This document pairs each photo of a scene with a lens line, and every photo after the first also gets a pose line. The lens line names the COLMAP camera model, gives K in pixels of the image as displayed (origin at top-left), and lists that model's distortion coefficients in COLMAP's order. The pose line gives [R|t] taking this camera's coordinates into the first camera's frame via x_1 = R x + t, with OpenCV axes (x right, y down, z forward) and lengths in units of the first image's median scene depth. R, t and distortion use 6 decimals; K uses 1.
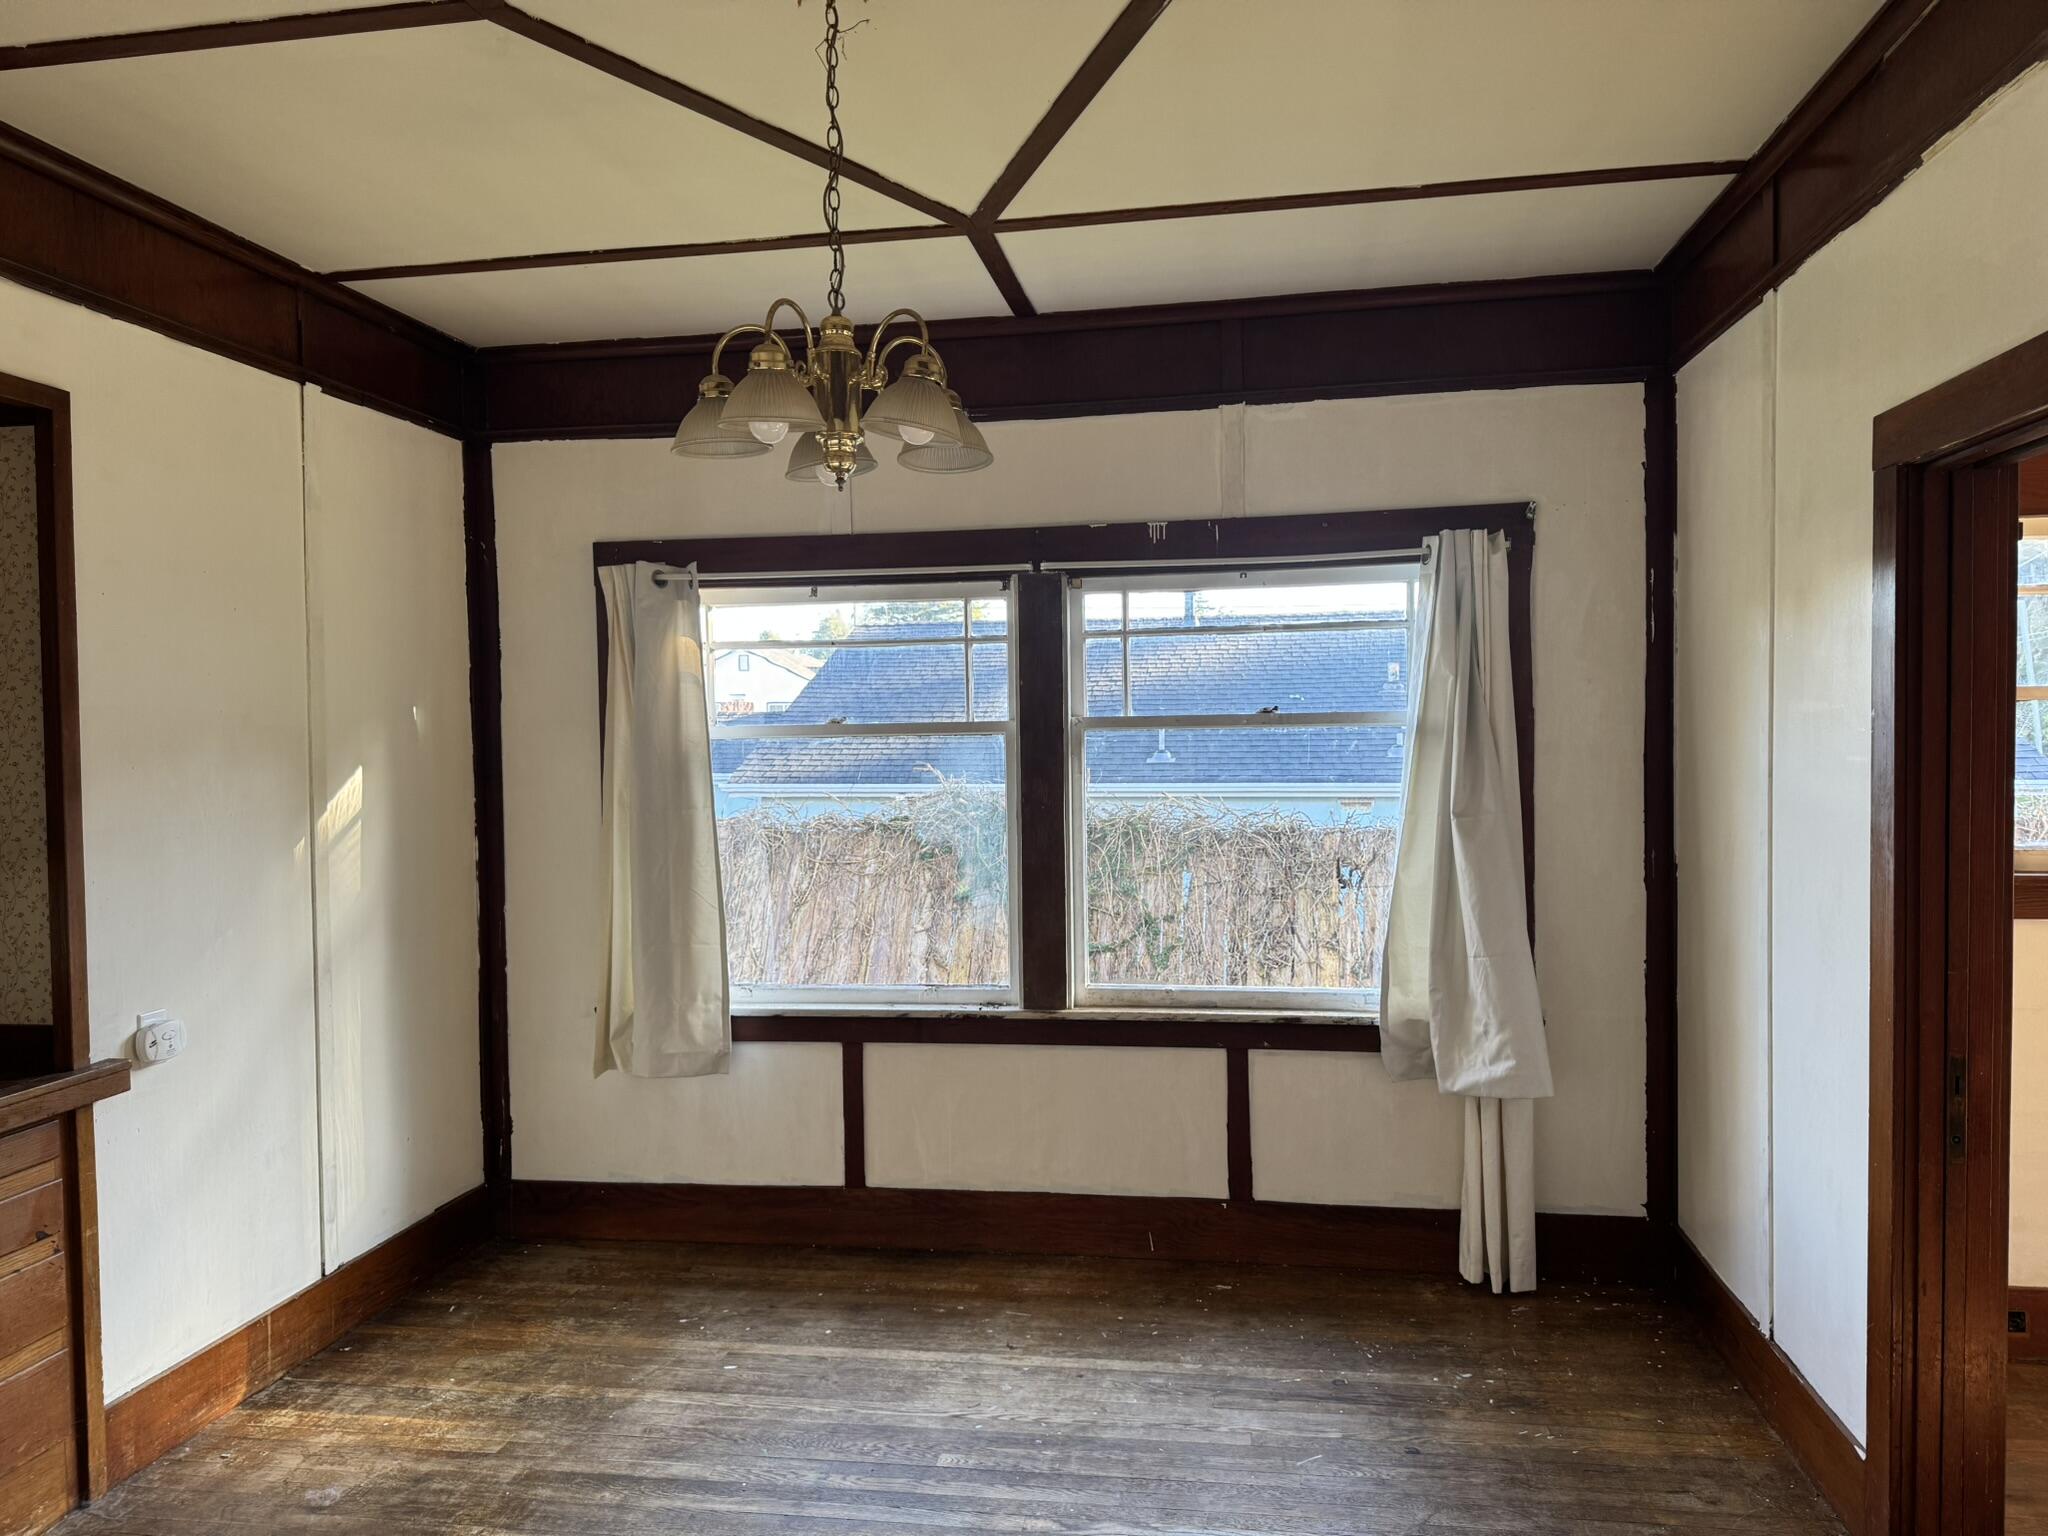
lens RADIAL K [[1428.3, 0, 1011.5], [0, 1428.3, 783.8], [0, 0, 1]] dist [0.022547, -0.022065]
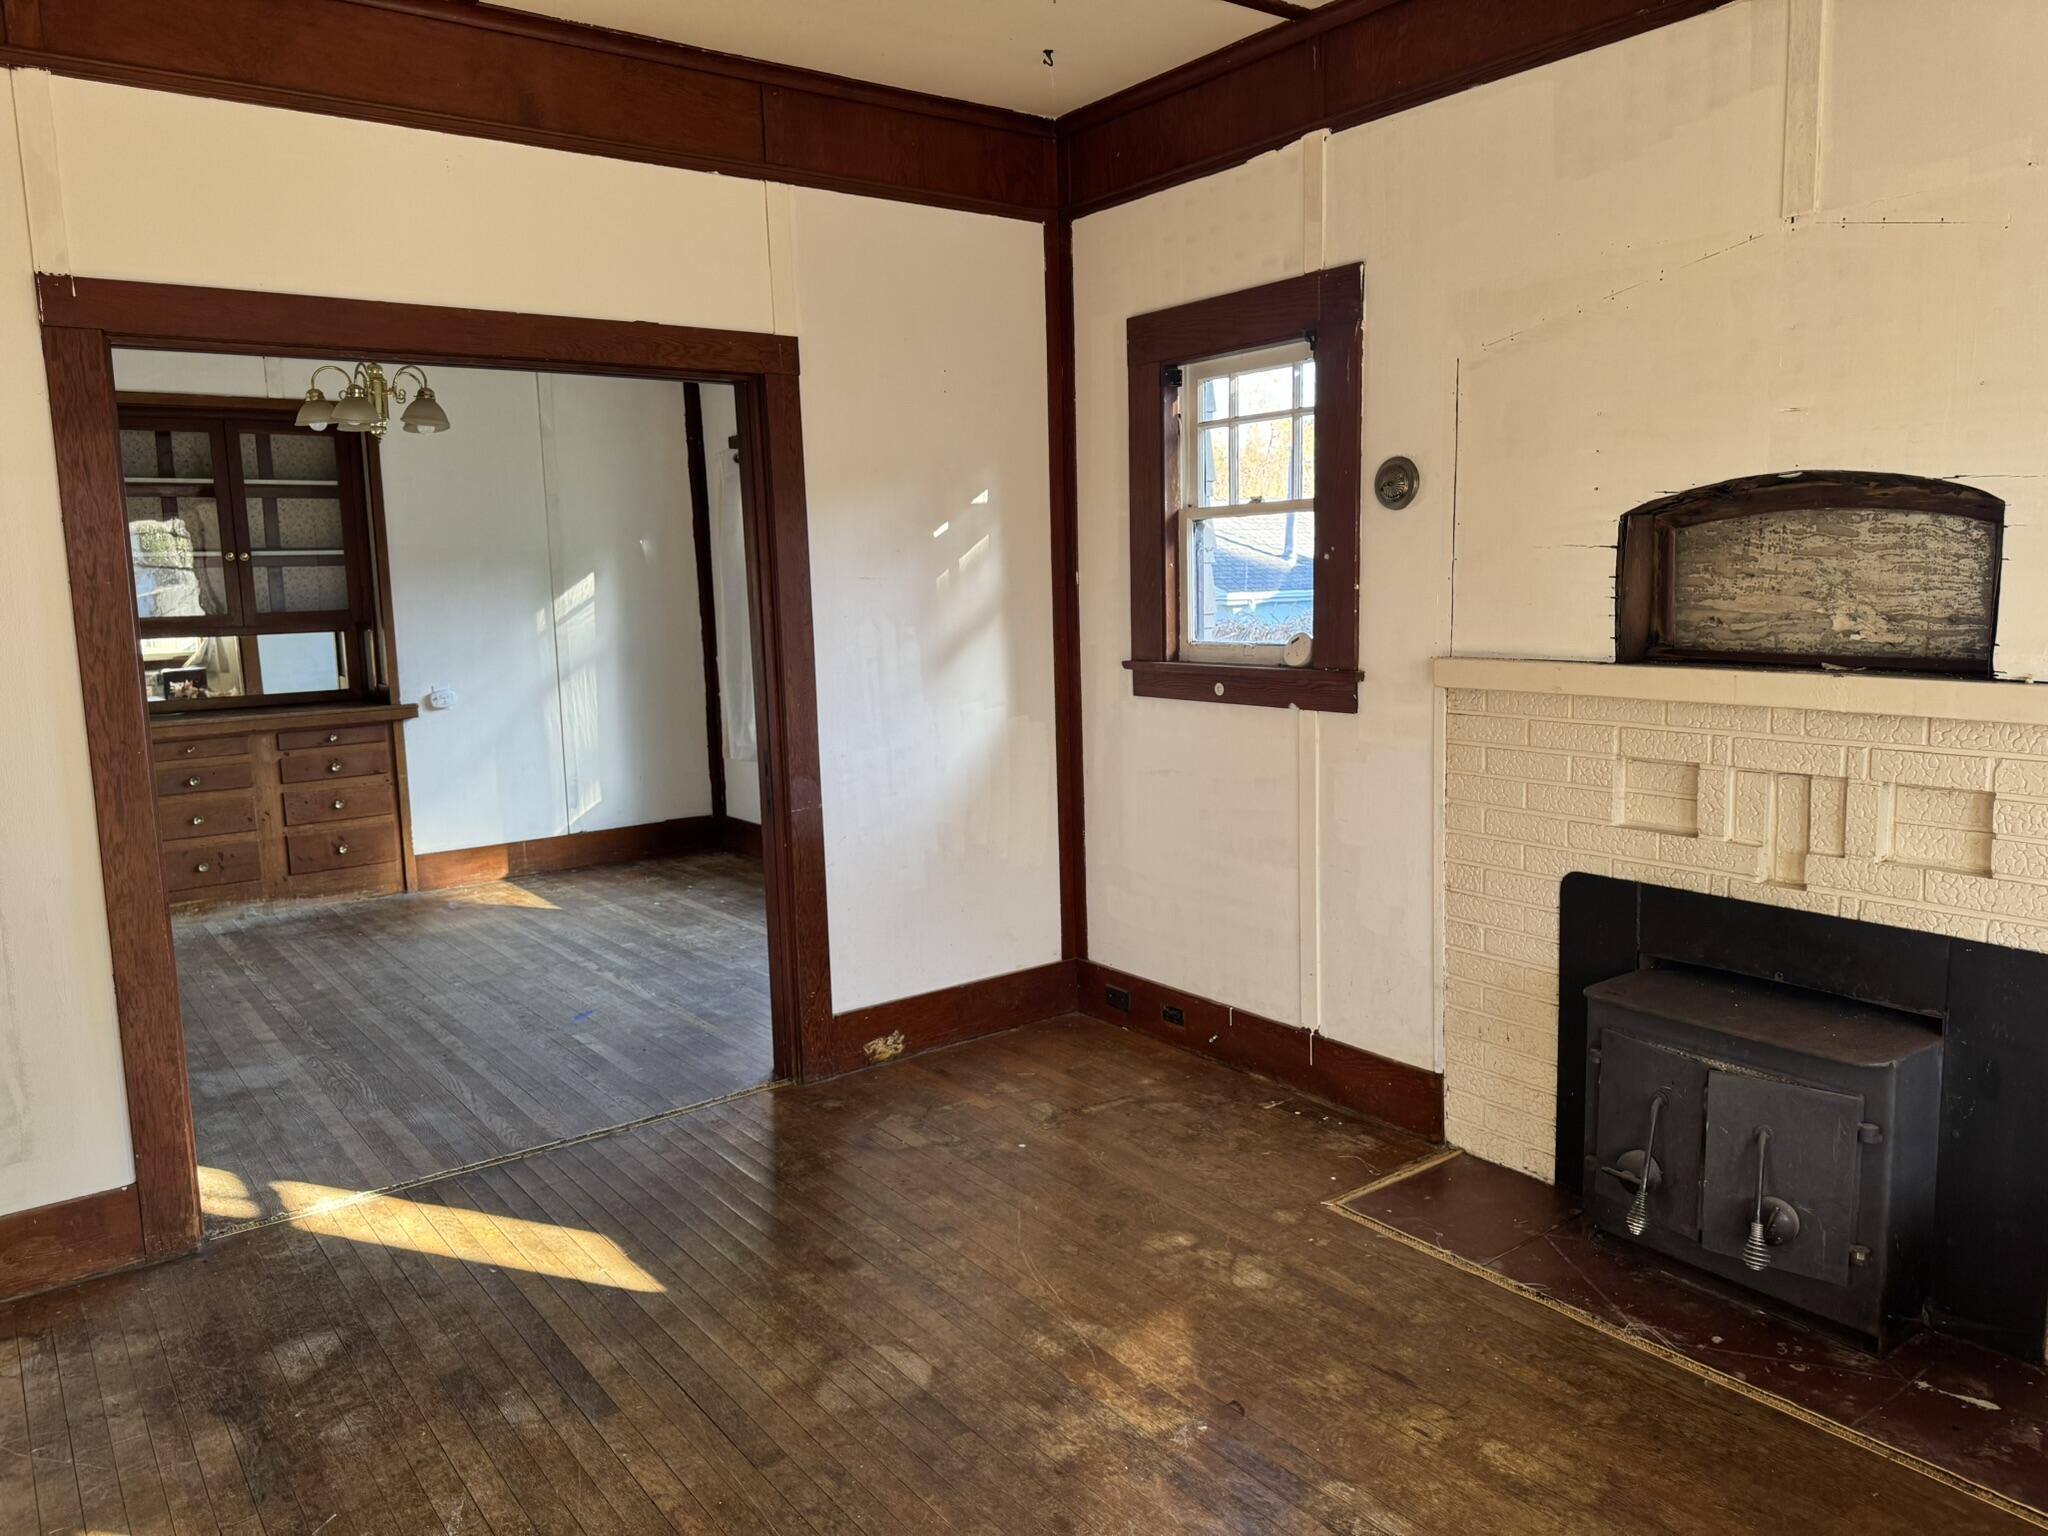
lens RADIAL K [[1428.3, 0, 1031.1], [0, 1428.3, 746.7], [0, 0, 1]] dist [0.022547, -0.022065]
pose [[0.734577, 0.083812, -0.673329, 1.634230], [-0.005692, 0.993068, 0.117402, -0.010361], [0.678502, -0.082408, 0.729962, 0.010926]]
